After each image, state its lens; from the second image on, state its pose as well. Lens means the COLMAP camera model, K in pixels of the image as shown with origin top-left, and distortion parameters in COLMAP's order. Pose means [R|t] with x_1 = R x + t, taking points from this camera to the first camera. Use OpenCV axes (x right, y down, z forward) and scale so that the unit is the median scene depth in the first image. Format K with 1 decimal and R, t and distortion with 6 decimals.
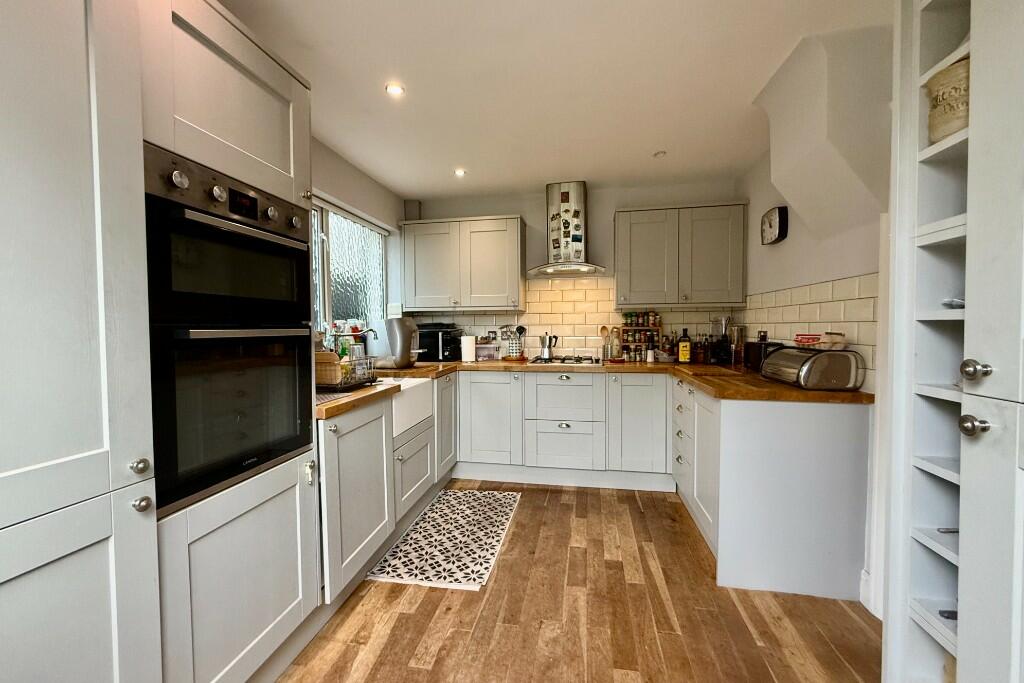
lens RADIAL K [[411.6, 0, 508.0], [0, 411.6, 336.8], [0, 0, 1]] dist [0.002192, 0.000457]
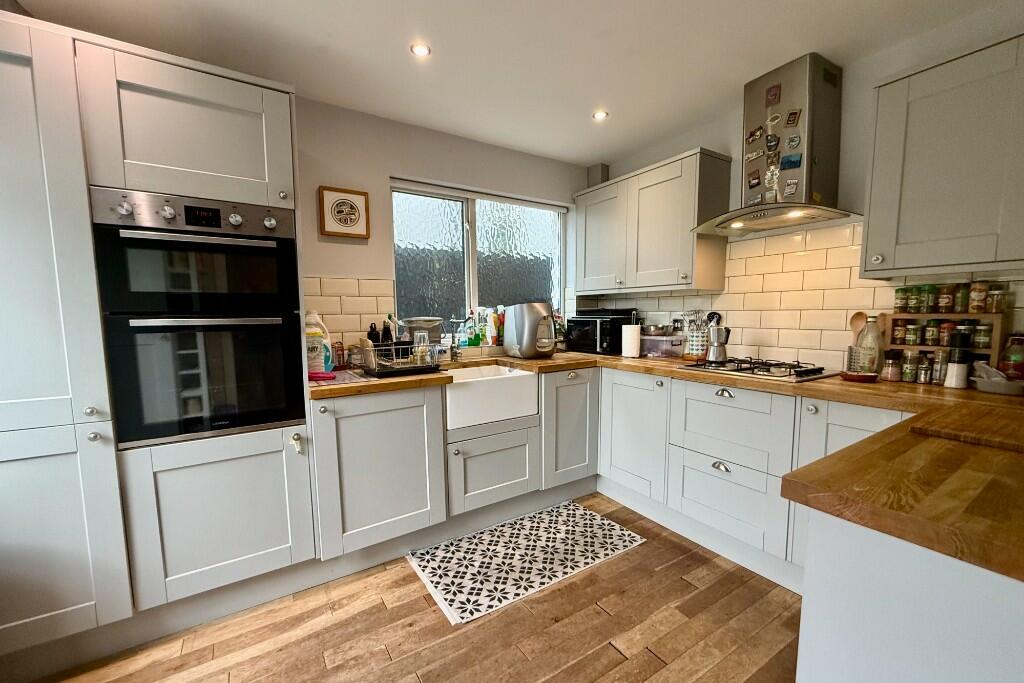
lens RADIAL K [[411.6, 0, 512.8], [0, 411.6, 350.8], [0, 0, 1]] dist [0.002192, 0.000457]
pose [[0.688423, 0.068714, -0.722047, 0.382364], [-0.014198, 0.996588, 0.081304, -0.015208], [0.725170, -0.045720, 0.687050, 0.339618]]
